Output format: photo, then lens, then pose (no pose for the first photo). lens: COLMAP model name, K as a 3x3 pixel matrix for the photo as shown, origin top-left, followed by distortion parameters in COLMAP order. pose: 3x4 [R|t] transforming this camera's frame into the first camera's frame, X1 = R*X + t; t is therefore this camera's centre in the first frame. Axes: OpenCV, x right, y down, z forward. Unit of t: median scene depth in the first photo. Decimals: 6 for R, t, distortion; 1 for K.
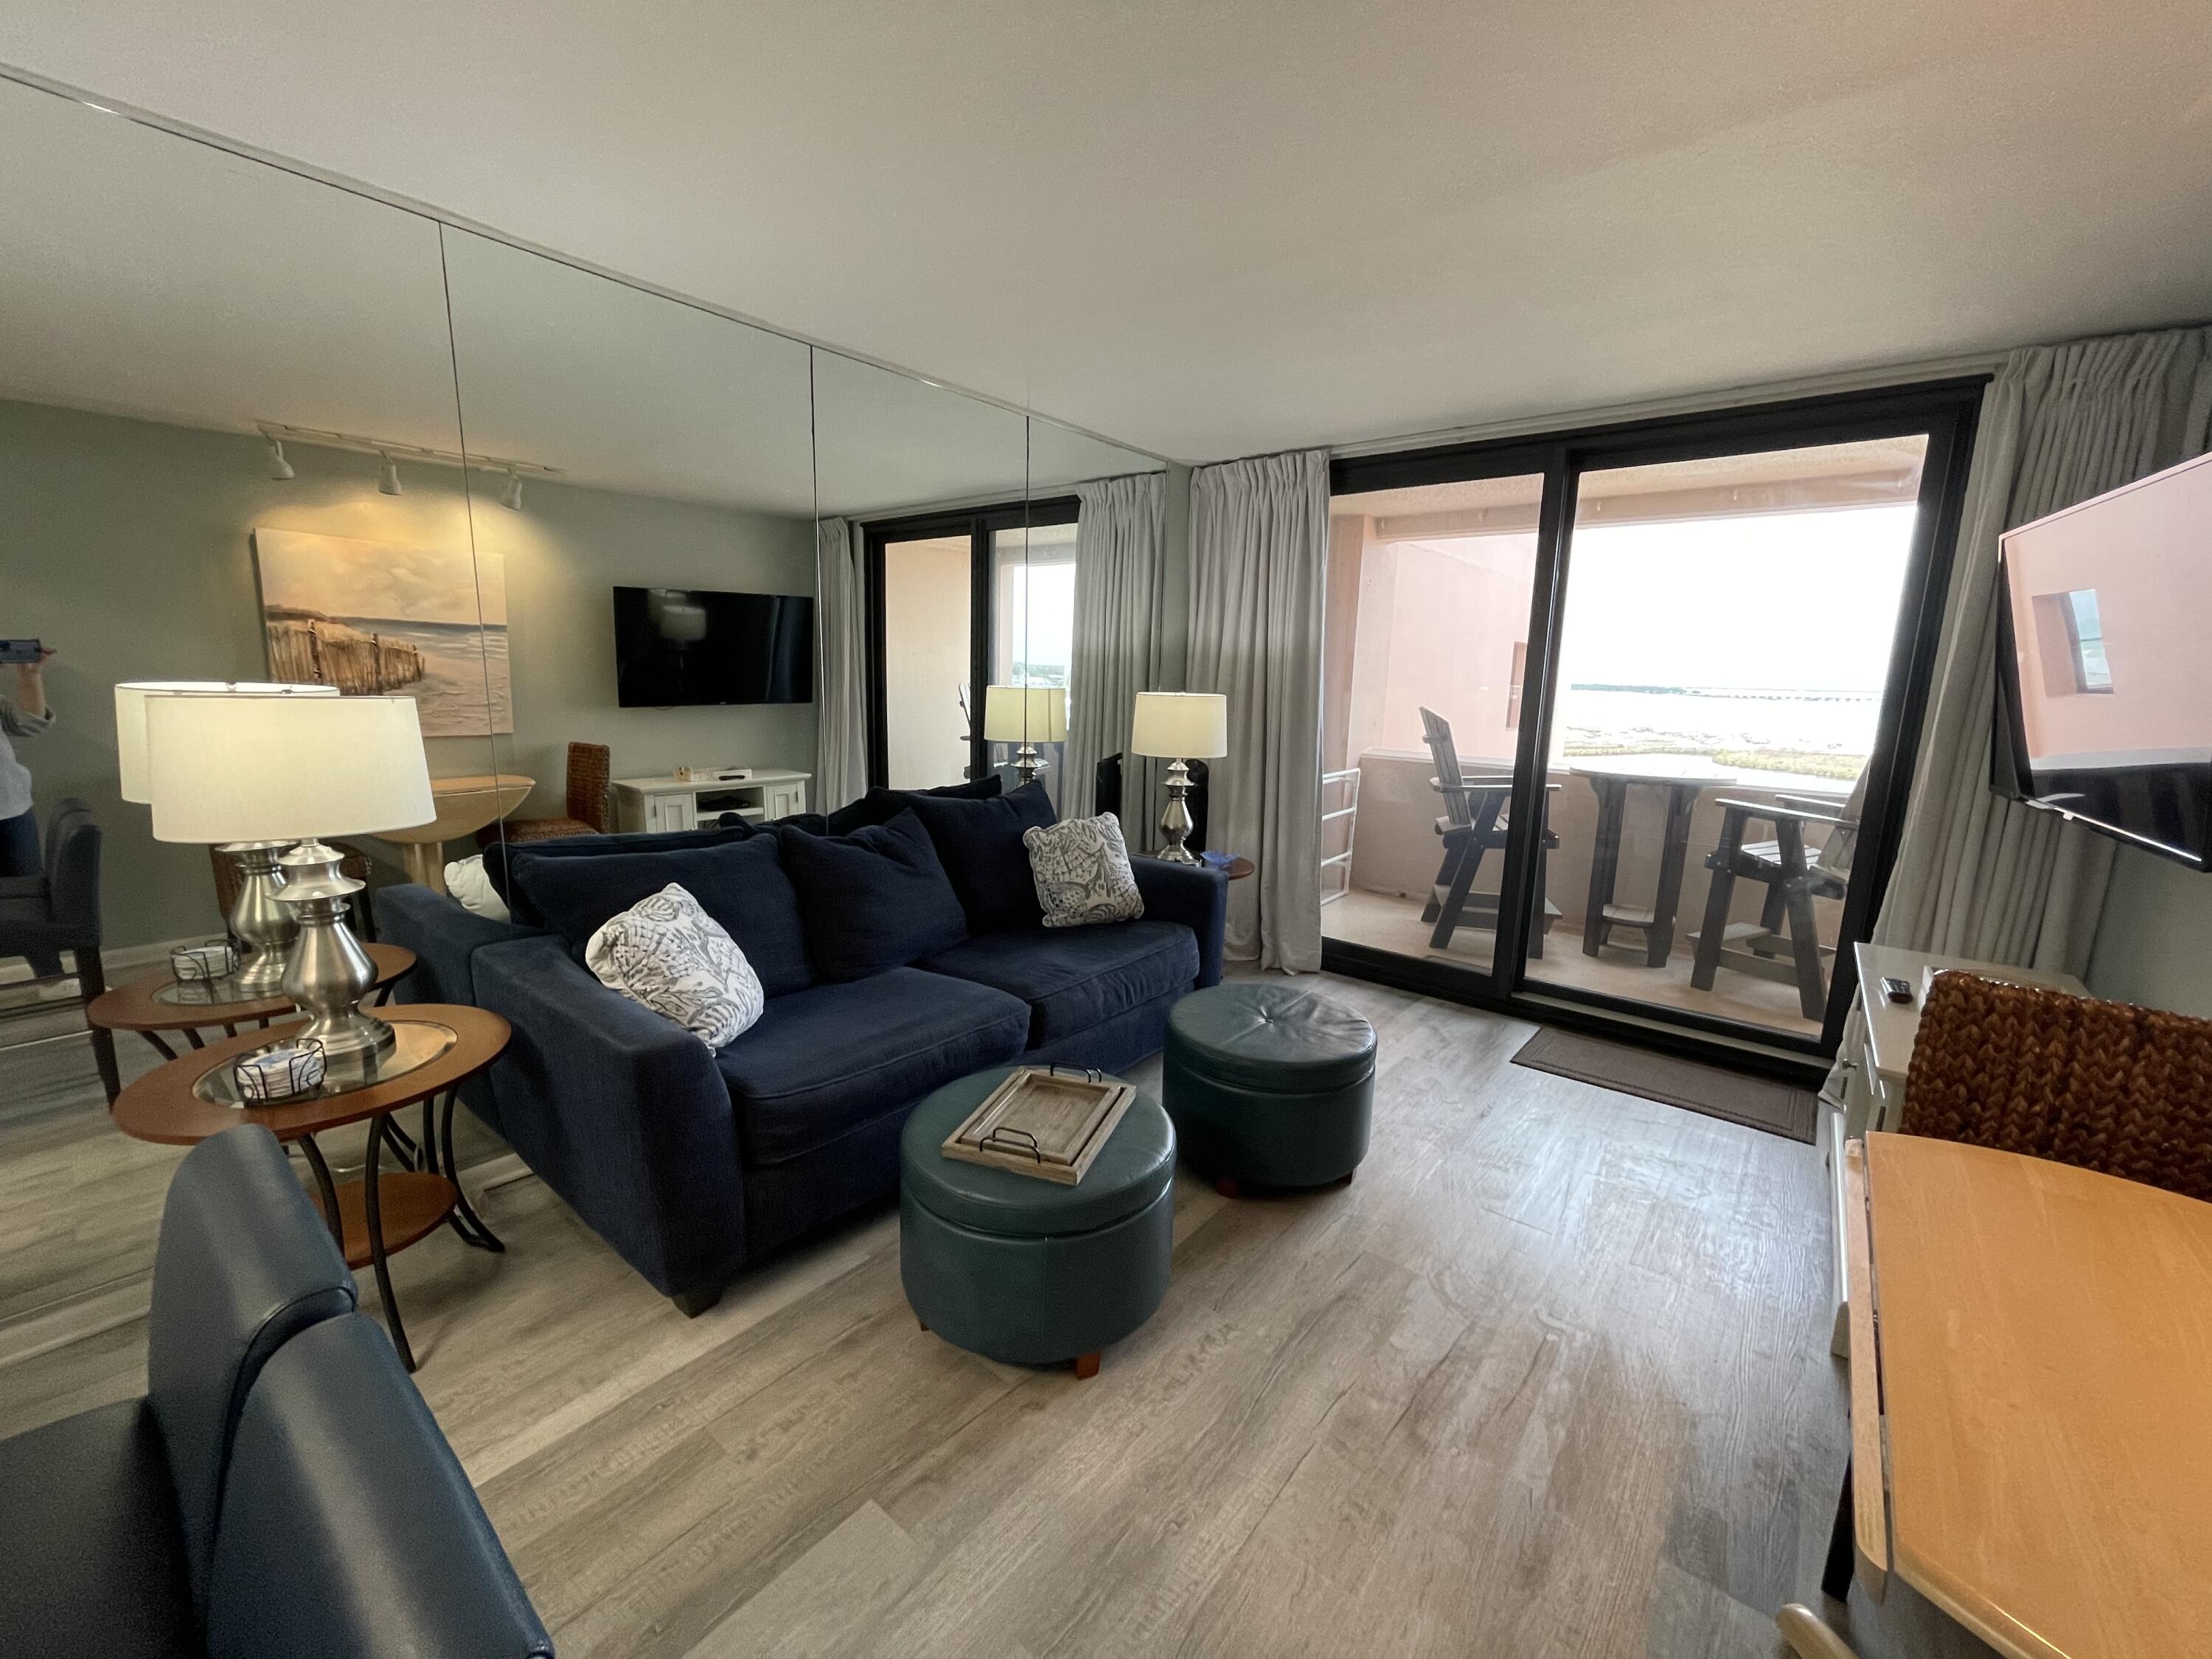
lens RADIAL K [[919.4, 0, 1106.6], [0, 919.4, 836.2], [0, 0, 1]] dist [0.018670, 0.000208]
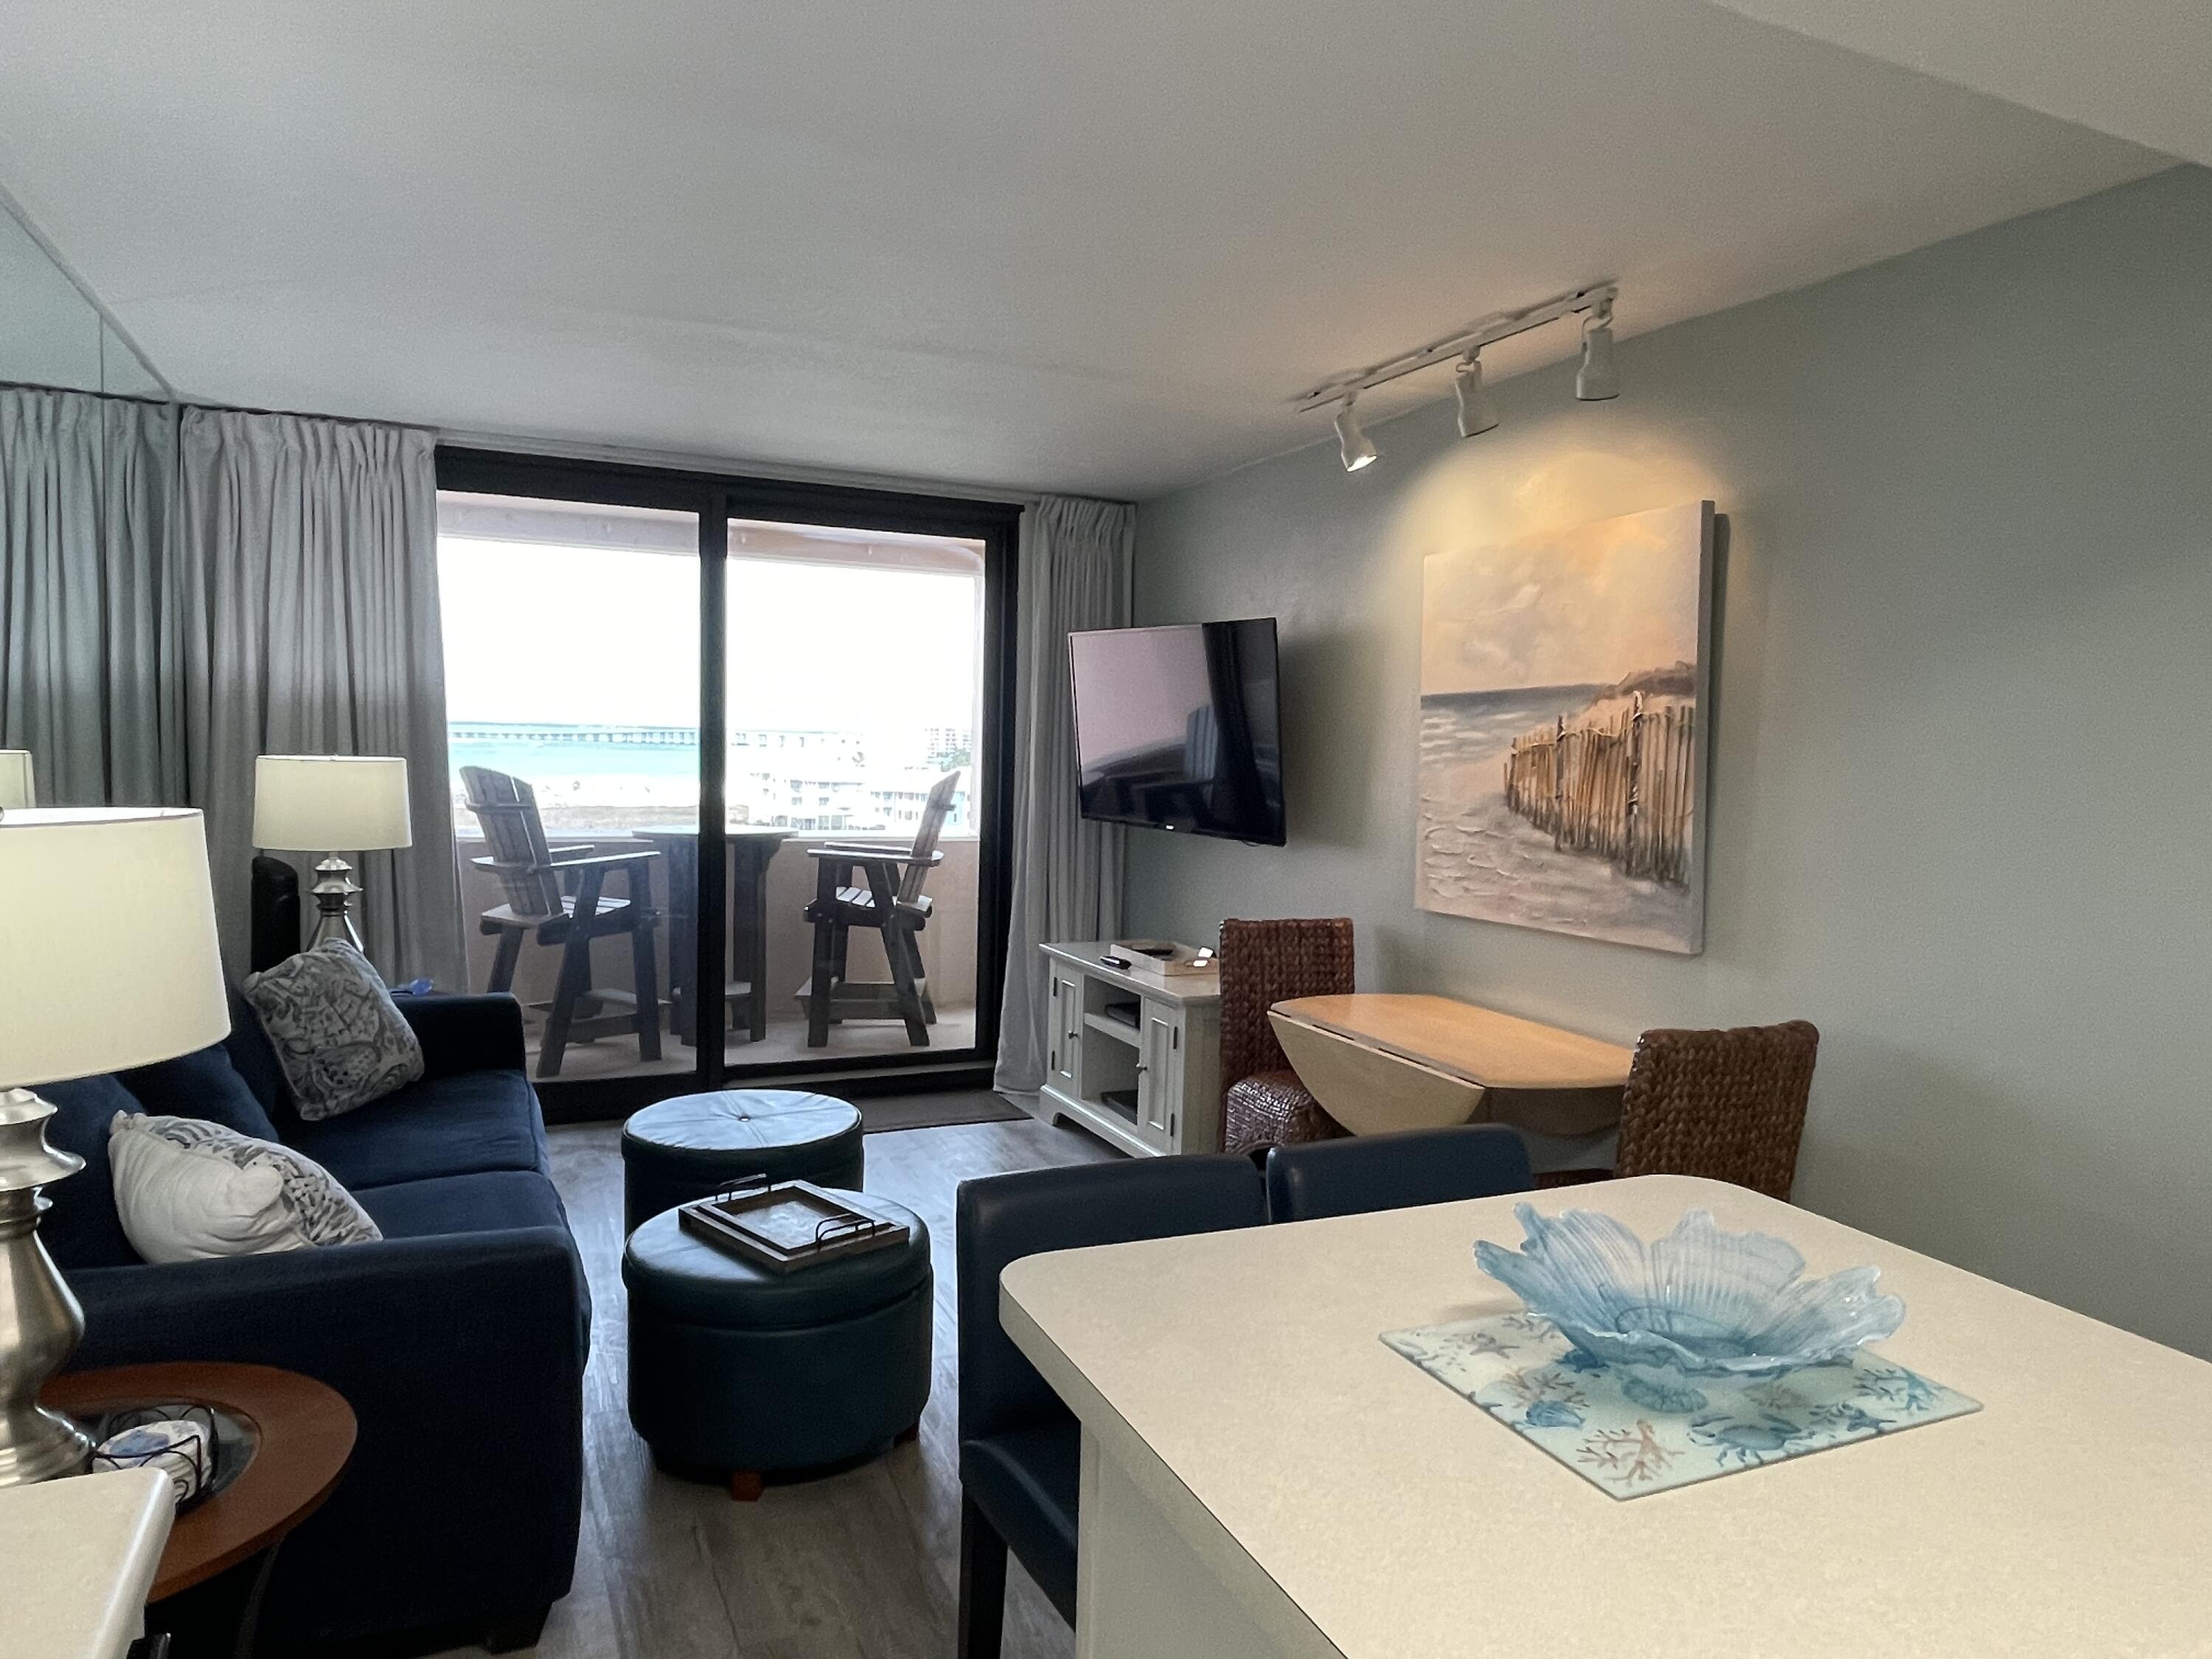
lens RADIAL K [[1435.0, 0, 1100.4], [0, 1435.0, 836.7], [0, 0, 1]] dist [0.021121, -0.021938]
pose [[0.472834, -0.073107, 0.878113, -0.629170], [0.136912, 0.990545, 0.008745, -0.030606], [-0.870450, 0.116089, 0.478373, 0.002289]]
